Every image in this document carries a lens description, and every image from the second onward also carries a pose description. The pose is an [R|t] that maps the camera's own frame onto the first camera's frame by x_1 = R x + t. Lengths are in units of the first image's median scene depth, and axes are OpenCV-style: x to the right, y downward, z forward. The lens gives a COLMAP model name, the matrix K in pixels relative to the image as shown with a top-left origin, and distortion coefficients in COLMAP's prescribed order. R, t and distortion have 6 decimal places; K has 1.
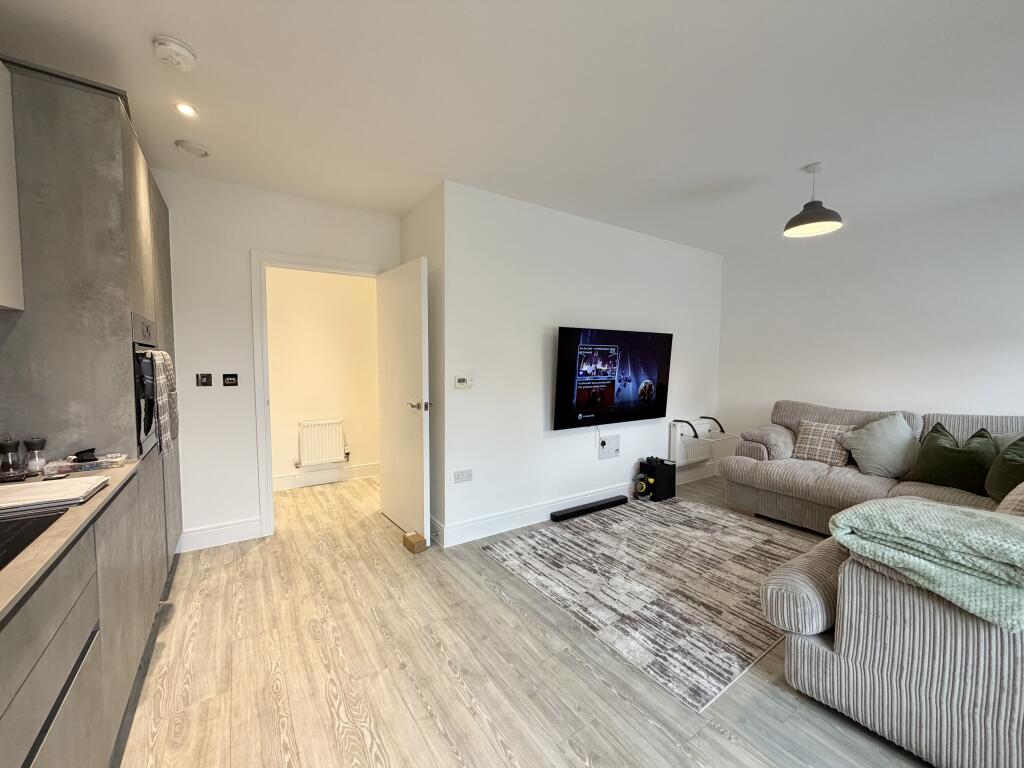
lens RADIAL K [[407.0, 0, 509.5], [0, 407.0, 384.8], [0, 0, 1]] dist [-0.000022, 0.000137]
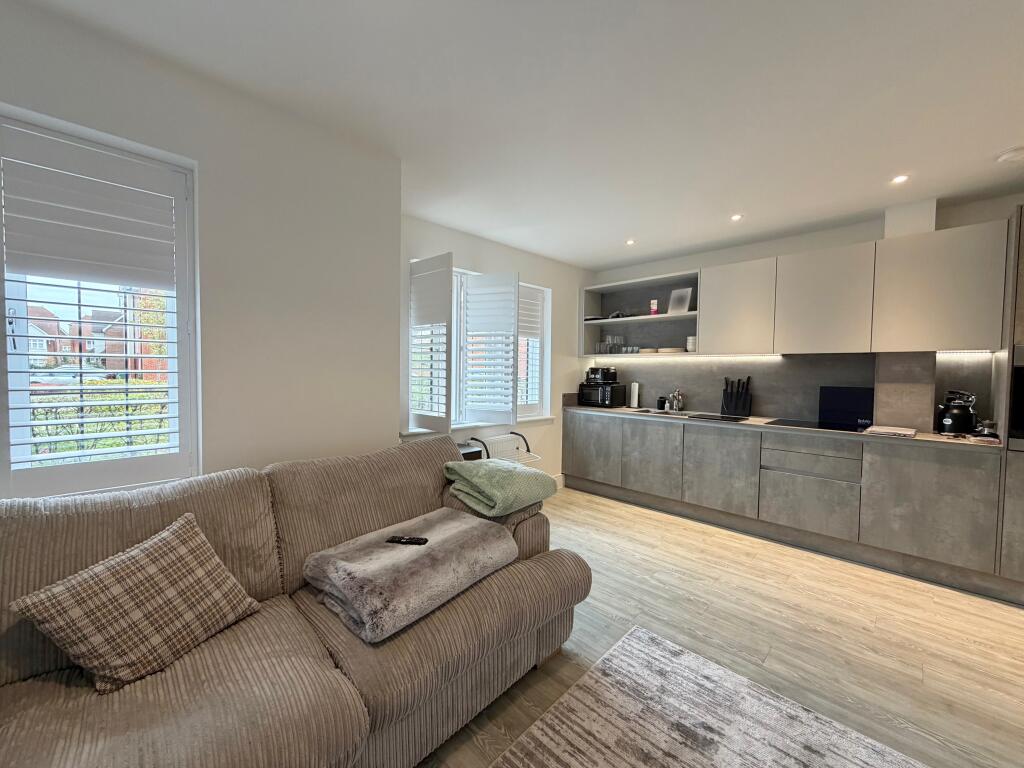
lens RADIAL K [[407.0, 0, 509.5], [0, 407.0, 384.8], [0, 0, 1]] dist [-0.000022, 0.000137]
pose [[-0.982015, -0.011068, -0.188476, 0.895288], [-0.029139, 0.995204, 0.093377, -0.098467], [0.186539, 0.097190, -0.977629, 1.694038]]
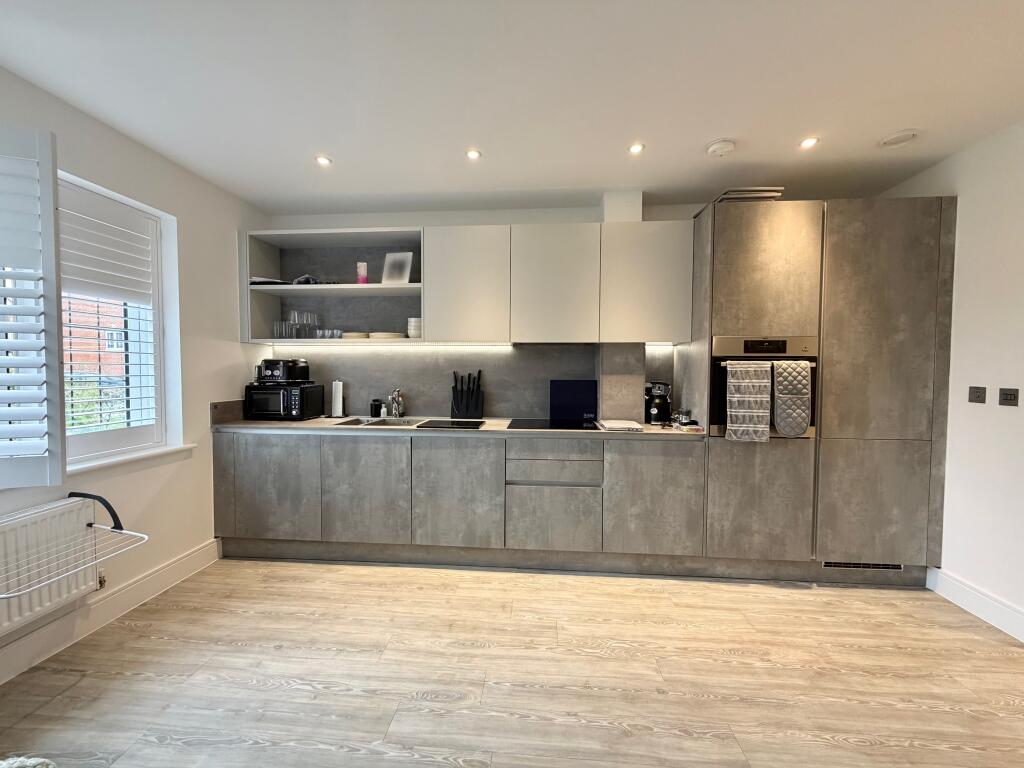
lens RADIAL K [[407.0, 0, 509.5], [0, 407.0, 384.8], [0, 0, 1]] dist [-0.000022, 0.000137]
pose [[-0.625642, 0.020484, -0.779842, 0.596529], [-0.054678, 0.996045, 0.070029, -0.052057], [0.778192, 0.086453, -0.622047, 1.110093]]
